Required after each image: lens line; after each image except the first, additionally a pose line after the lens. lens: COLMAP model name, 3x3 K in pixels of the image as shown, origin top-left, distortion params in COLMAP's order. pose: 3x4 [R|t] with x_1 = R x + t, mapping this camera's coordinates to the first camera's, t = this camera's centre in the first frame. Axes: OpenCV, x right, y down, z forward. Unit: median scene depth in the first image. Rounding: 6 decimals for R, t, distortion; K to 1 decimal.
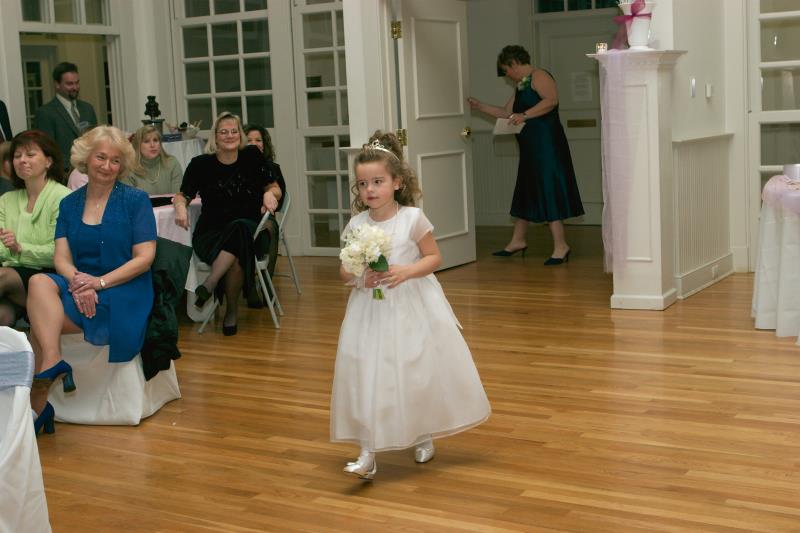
lens RADIAL K [[1172.5, 0, 400.0], [0, 1172.5, 266.5], [0, 0, 1]] dist [-0.093001, 0.149644]
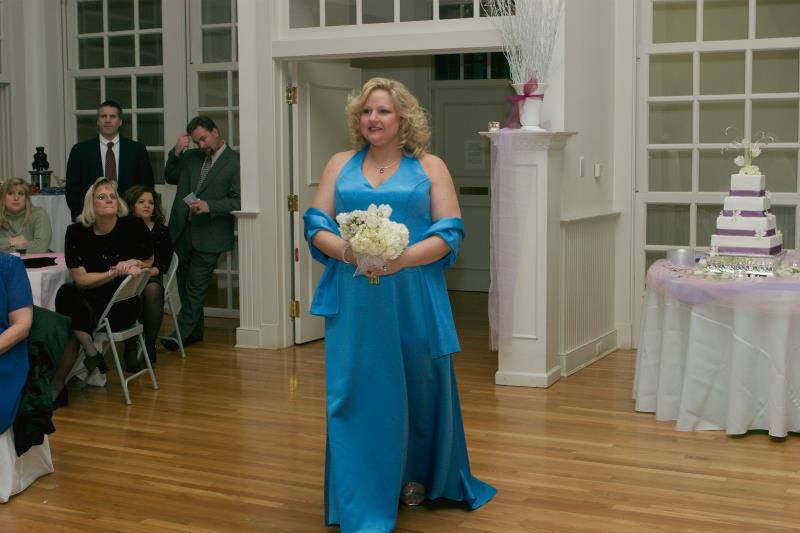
lens RADIAL K [[1172.5, 0, 400.0], [0, 1172.5, 266.5], [0, 0, 1]] dist [-0.093001, 0.149644]
pose [[0.995246, 0.034834, 0.090949, 0.004021], [-0.031068, 0.998613, -0.042500, -0.020548], [-0.092303, 0.039472, 0.994948, 0.003681]]
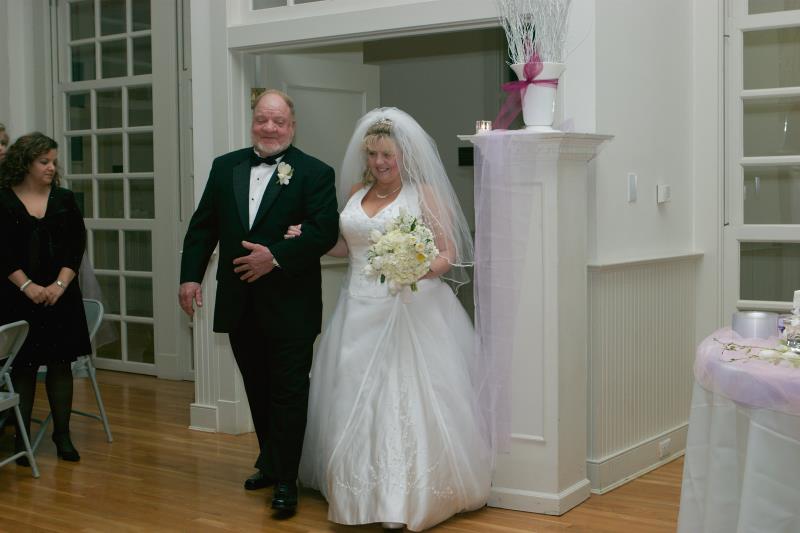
lens RADIAL K [[1172.5, 0, 400.0], [0, 1172.5, 266.5], [0, 0, 1]] dist [-0.093001, 0.149644]
pose [[0.996717, 0.041627, -0.069443, 0.175714], [-0.046590, 0.996356, -0.071441, -0.053892], [0.066216, 0.074442, 0.995025, 0.315691]]
